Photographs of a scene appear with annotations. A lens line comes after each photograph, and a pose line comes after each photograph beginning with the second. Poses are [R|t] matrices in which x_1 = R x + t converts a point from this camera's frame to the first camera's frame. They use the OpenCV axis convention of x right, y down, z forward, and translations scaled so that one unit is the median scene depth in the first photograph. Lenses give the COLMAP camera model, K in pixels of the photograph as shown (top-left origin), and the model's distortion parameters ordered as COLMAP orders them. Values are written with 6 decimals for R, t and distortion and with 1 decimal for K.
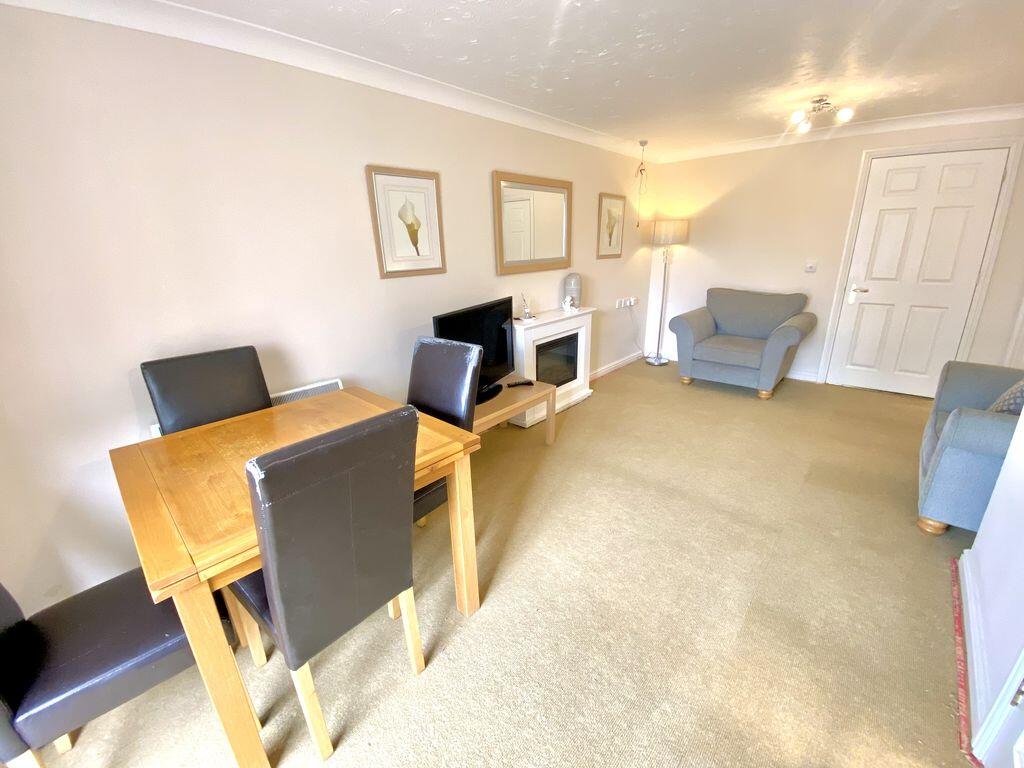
lens RADIAL K [[424.4, 0, 512.0], [0, 424.4, 384.0], [0, 0, 1]] dist [0.037062, -0.025825]
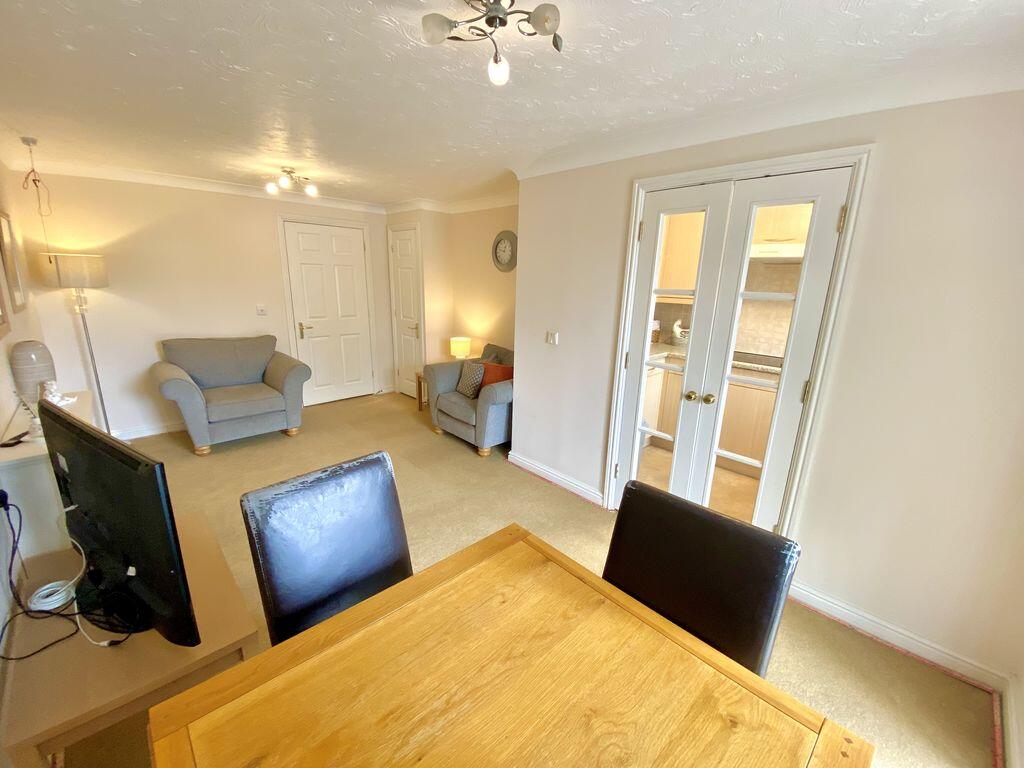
lens RADIAL K [[424.4, 0, 512.0], [0, 424.4, 384.0], [0, 0, 1]] dist [0.037062, -0.025825]
pose [[0.058125, -0.224668, 0.972700, -0.367682], [0.283258, 0.938015, 0.199730, -0.140461], [-0.957281, 0.263916, 0.118161, 0.331122]]
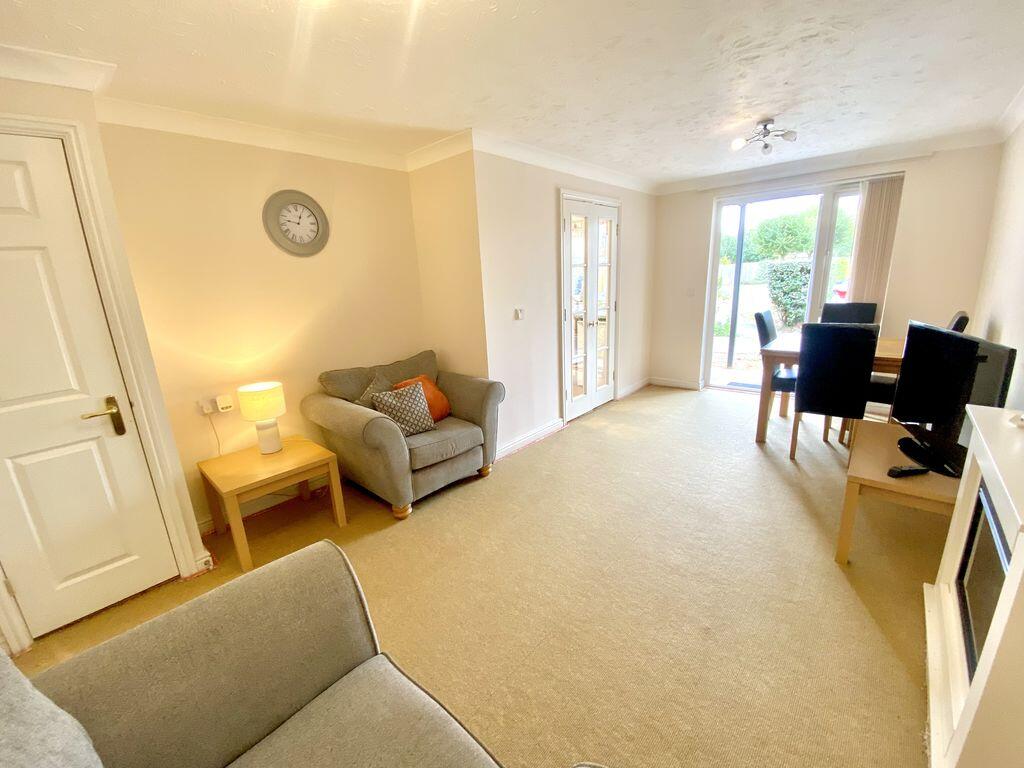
lens RADIAL K [[424.4, 0, 512.0], [0, 424.4, 384.0], [0, 0, 1]] dist [0.037062, -0.025825]
pose [[-0.997490, 0.070805, 0.000891, 0.505616], [0.060247, 0.842012, 0.536083, -0.394886], [0.037207, 0.534791, -0.844165, 1.172563]]
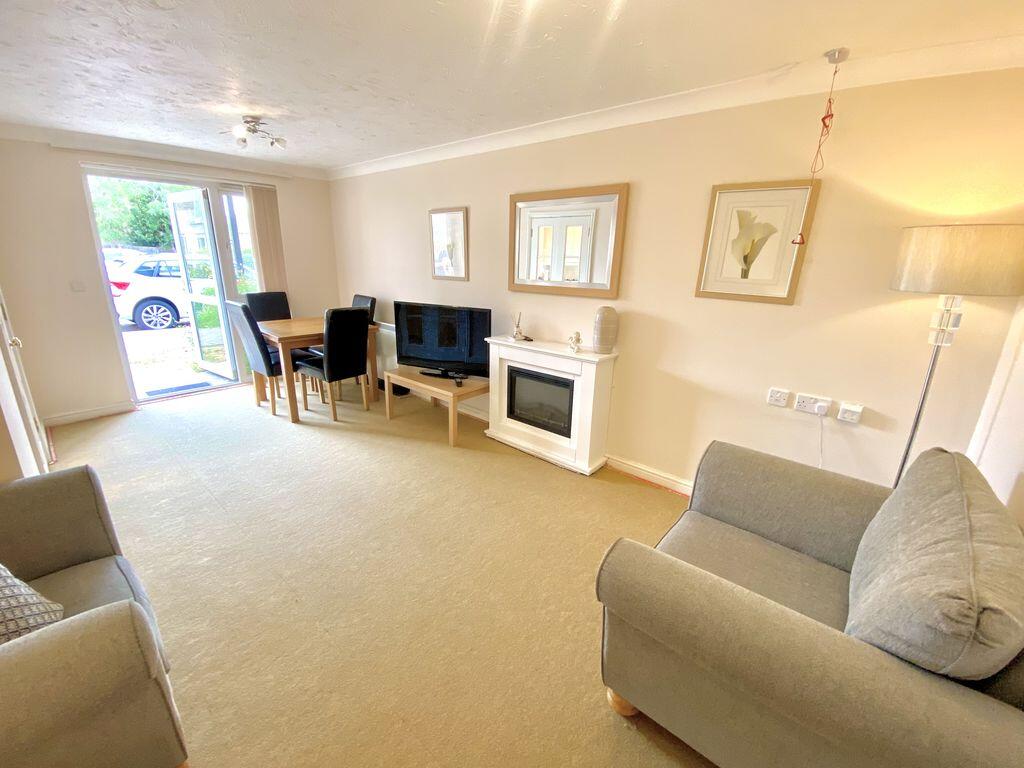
lens RADIAL K [[424.4, 0, 512.0], [0, 424.4, 384.0], [0, 0, 1]] dist [0.037062, -0.025825]
pose [[0.024188, 0.310131, -0.950386, 0.908085], [-0.336782, 0.897623, 0.284342, -0.303566], [0.941272, 0.313195, 0.126158, 0.819320]]
